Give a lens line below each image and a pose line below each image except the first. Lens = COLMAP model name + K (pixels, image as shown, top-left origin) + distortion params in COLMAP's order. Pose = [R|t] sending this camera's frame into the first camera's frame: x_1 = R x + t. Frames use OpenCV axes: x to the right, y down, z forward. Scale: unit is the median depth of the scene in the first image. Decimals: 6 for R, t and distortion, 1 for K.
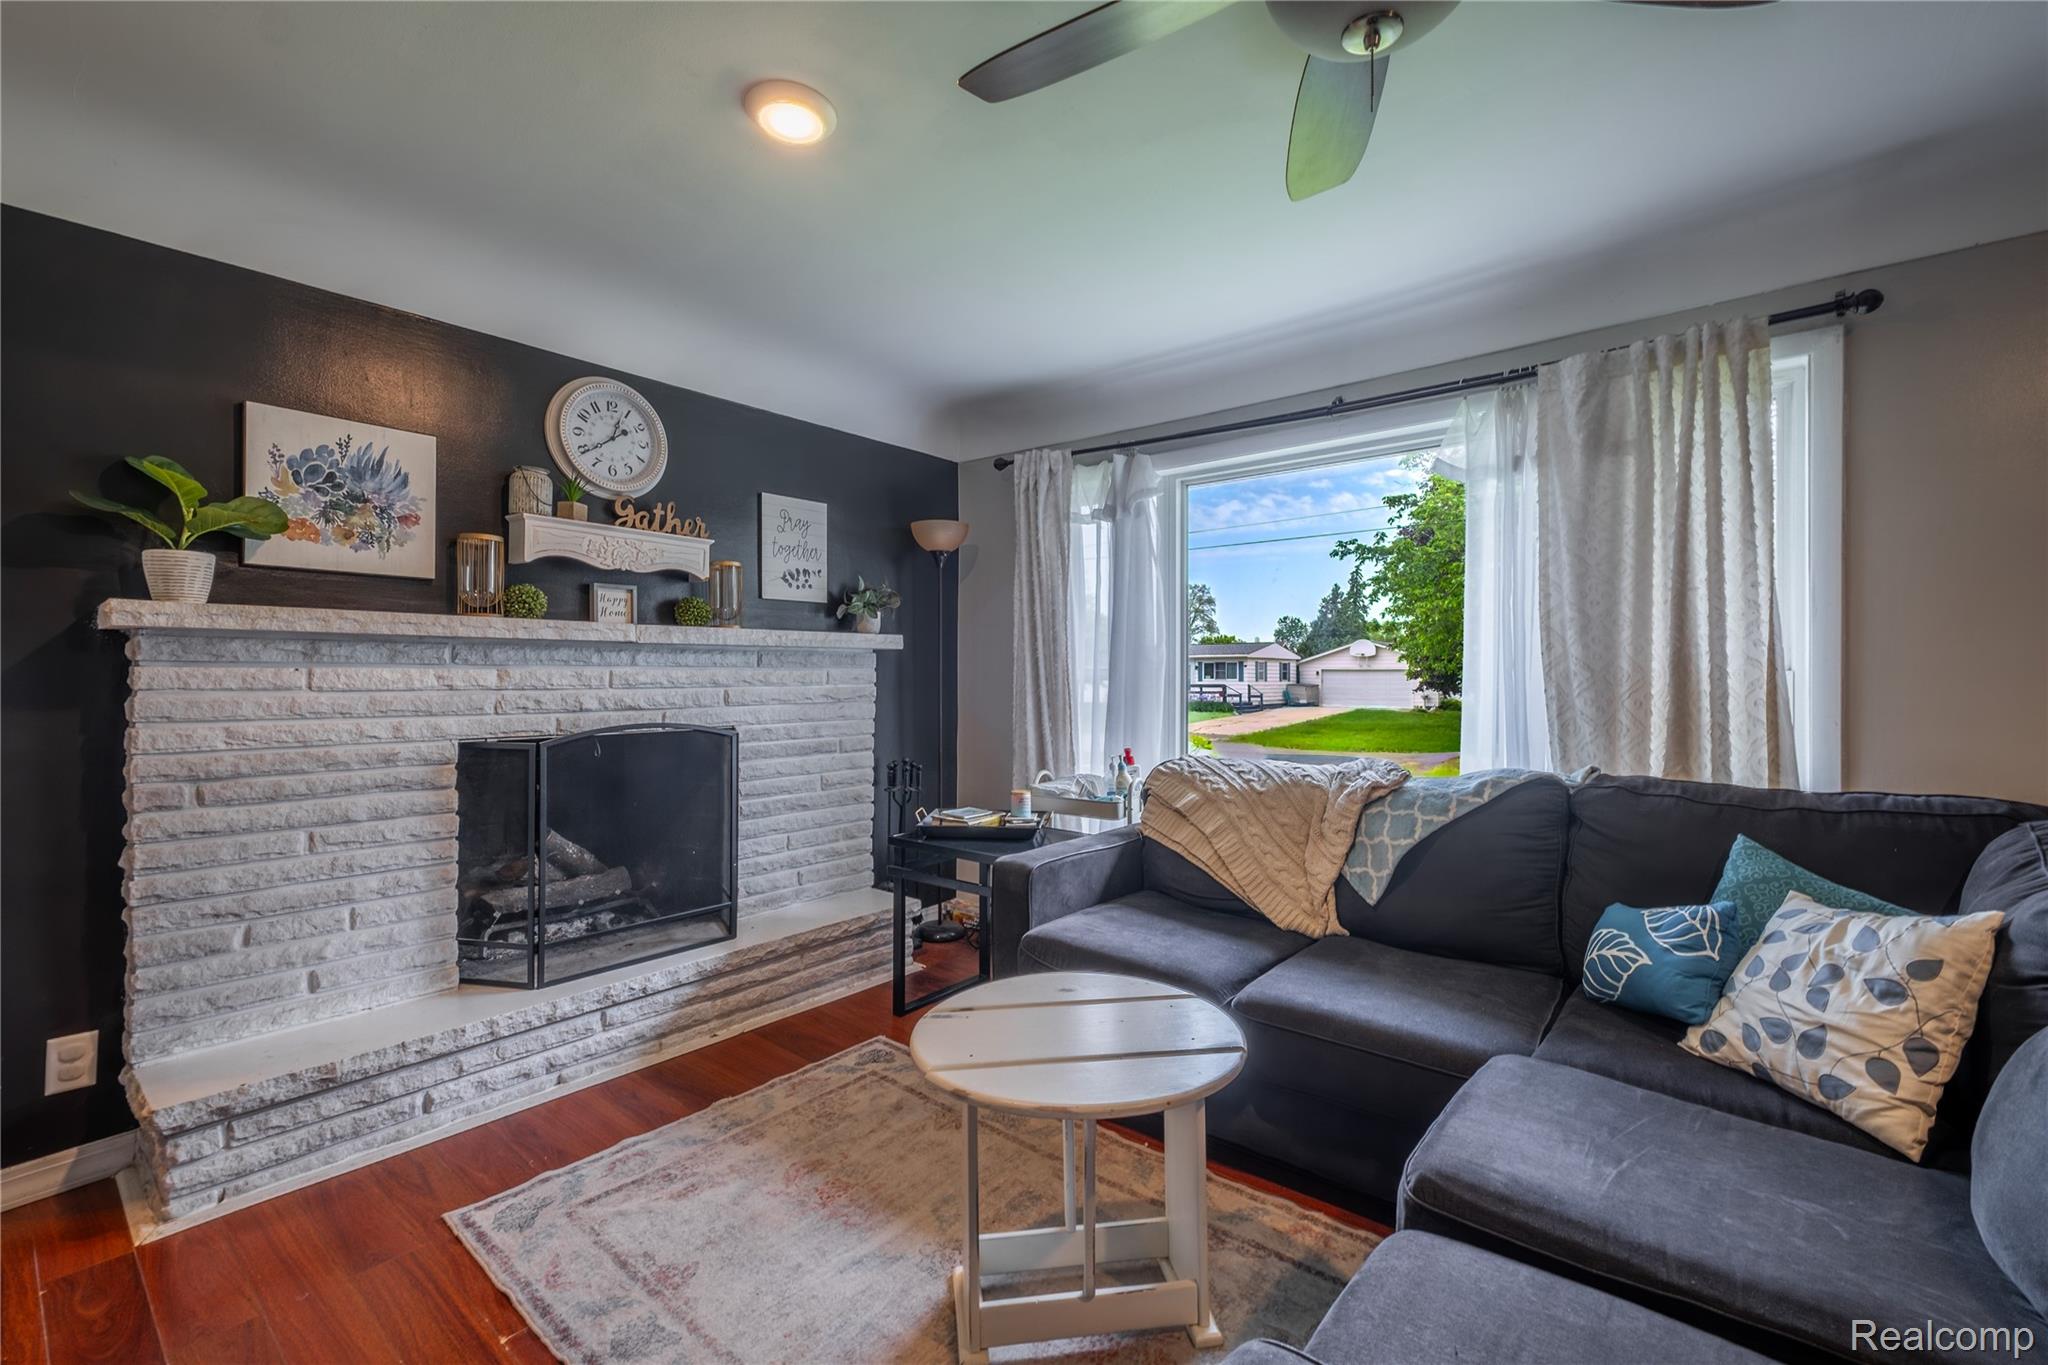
lens RADIAL K [[880.1, 0, 1032.5], [0, 880.1, 675.5], [0, 0, 1]] dist [0.015112, -0.000034]
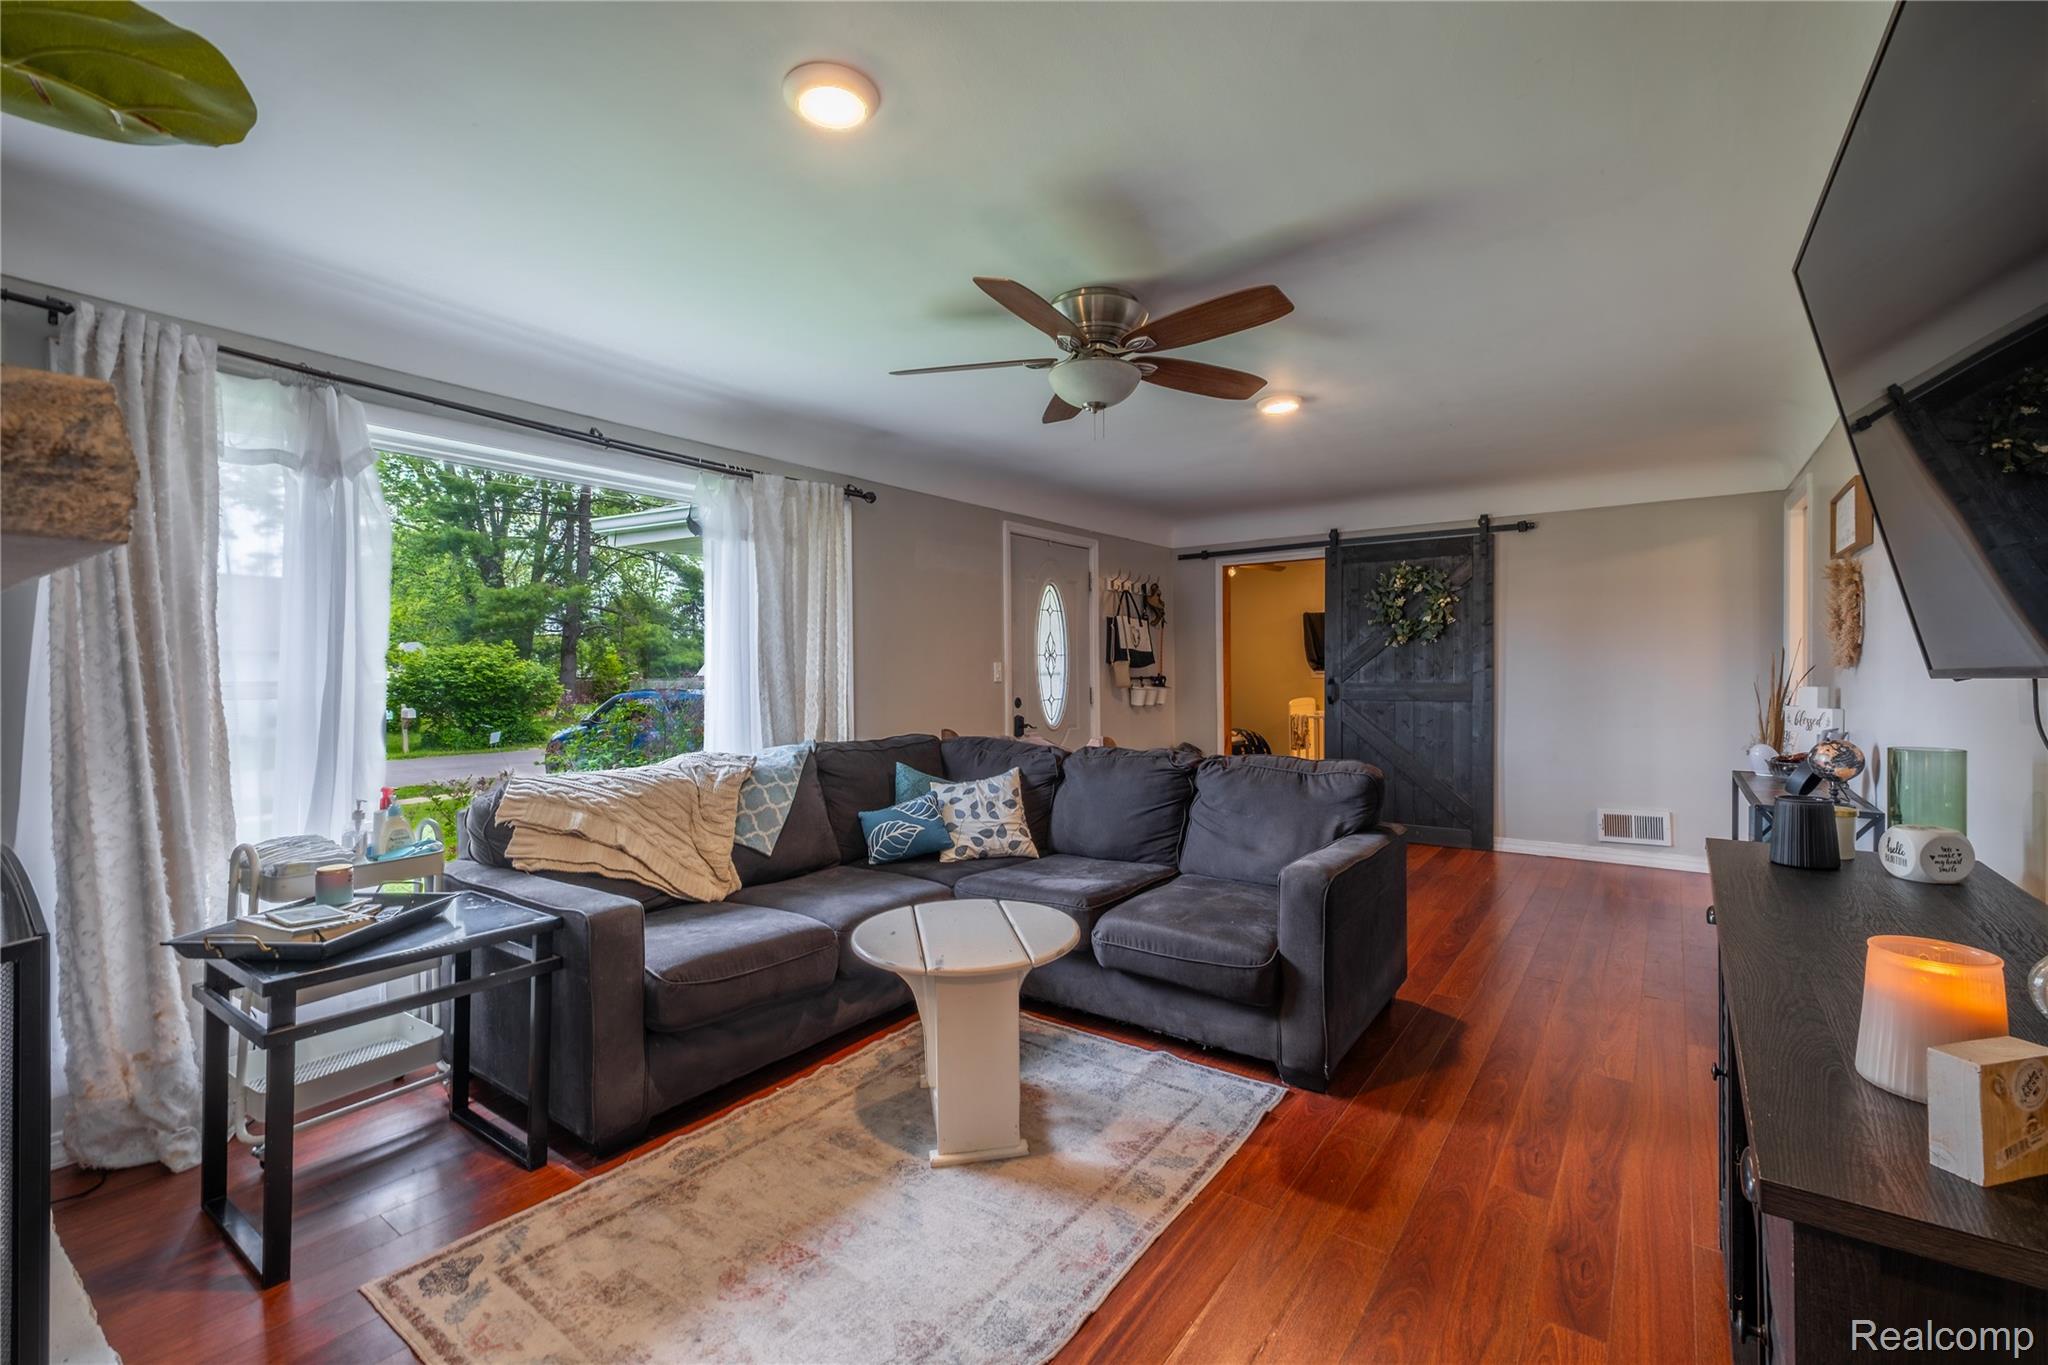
lens RADIAL K [[880.1, 0, 1032.5], [0, 880.1, 675.5], [0, 0, 1]] dist [0.015112, -0.000034]
pose [[-0.070452, -0.009694, 0.997468, -1.031818], [0.003374, 0.999945, 0.009956, -0.029139], [-0.997509, 0.004067, -0.070415, 0.723691]]
